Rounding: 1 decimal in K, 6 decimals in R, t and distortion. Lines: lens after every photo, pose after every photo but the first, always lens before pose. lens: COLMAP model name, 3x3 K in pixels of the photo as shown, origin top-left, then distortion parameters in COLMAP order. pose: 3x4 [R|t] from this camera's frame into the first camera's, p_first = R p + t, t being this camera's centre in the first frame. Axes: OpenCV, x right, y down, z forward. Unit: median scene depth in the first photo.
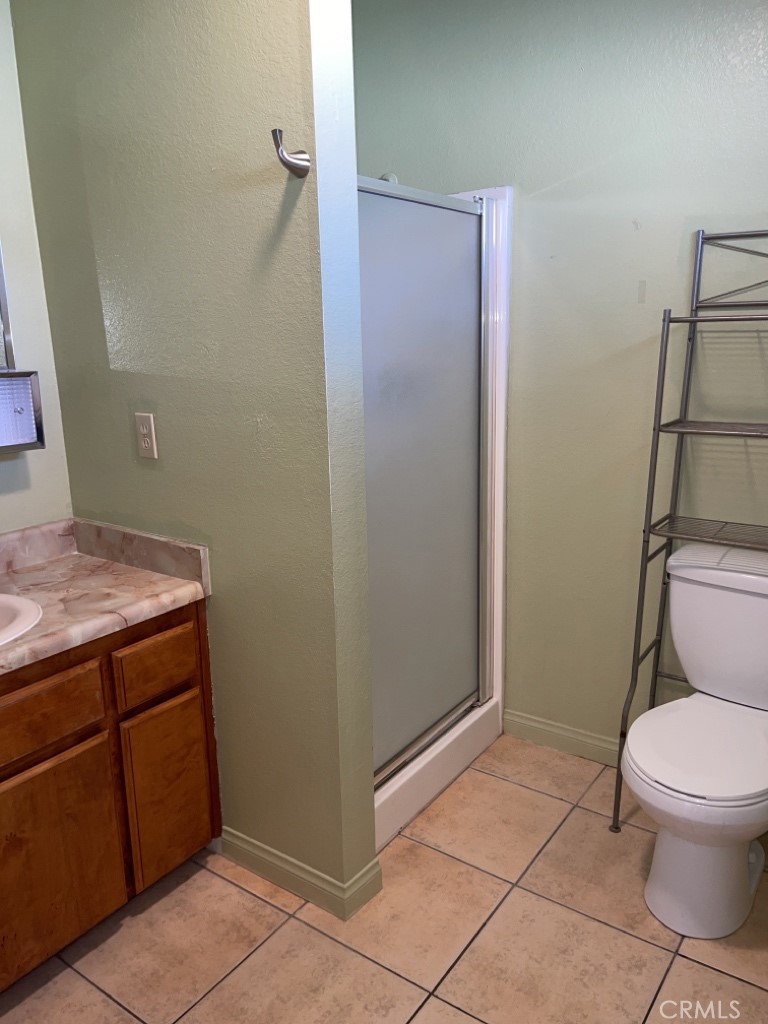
lens RADIAL K [[780.7, 0, 384.0], [0, 780.7, 512.0], [0, 0, 1]] dist [0.034310, -0.001015]
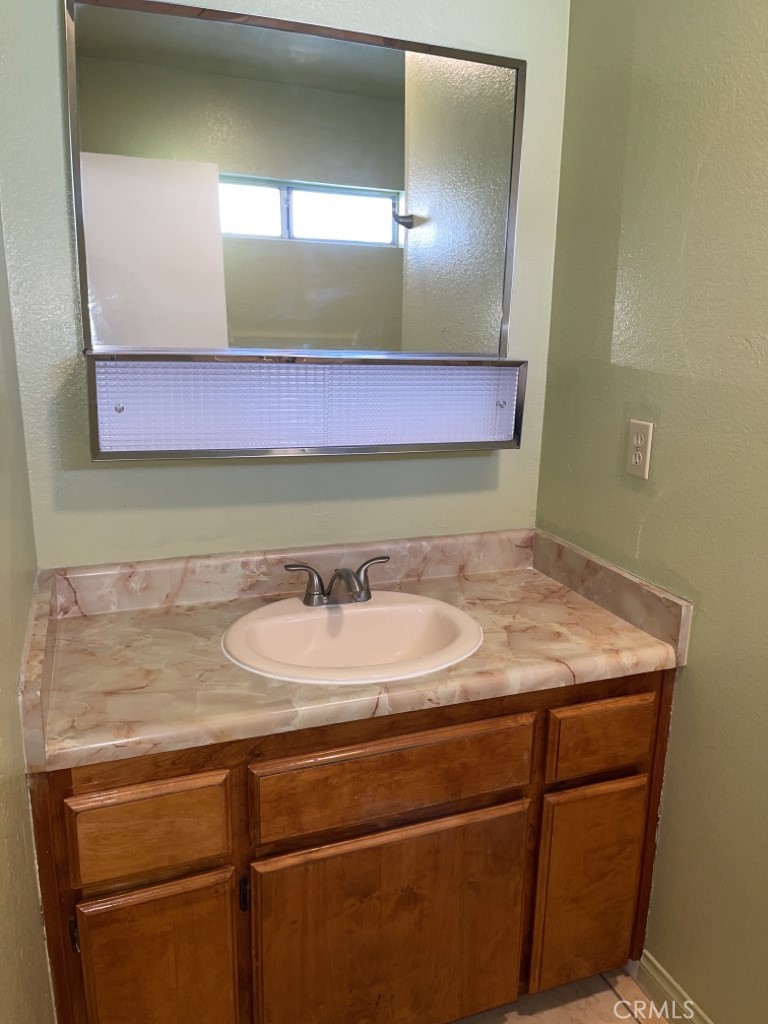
lens RADIAL K [[780.7, 0, 384.0], [0, 780.7, 512.0], [0, 0, 1]] dist [0.034310, -0.001015]
pose [[0.830730, 0.171339, -0.529651, -0.087209], [-0.170055, 0.984081, 0.051623, -0.032017], [0.530065, 0.047185, 0.846643, 0.192952]]
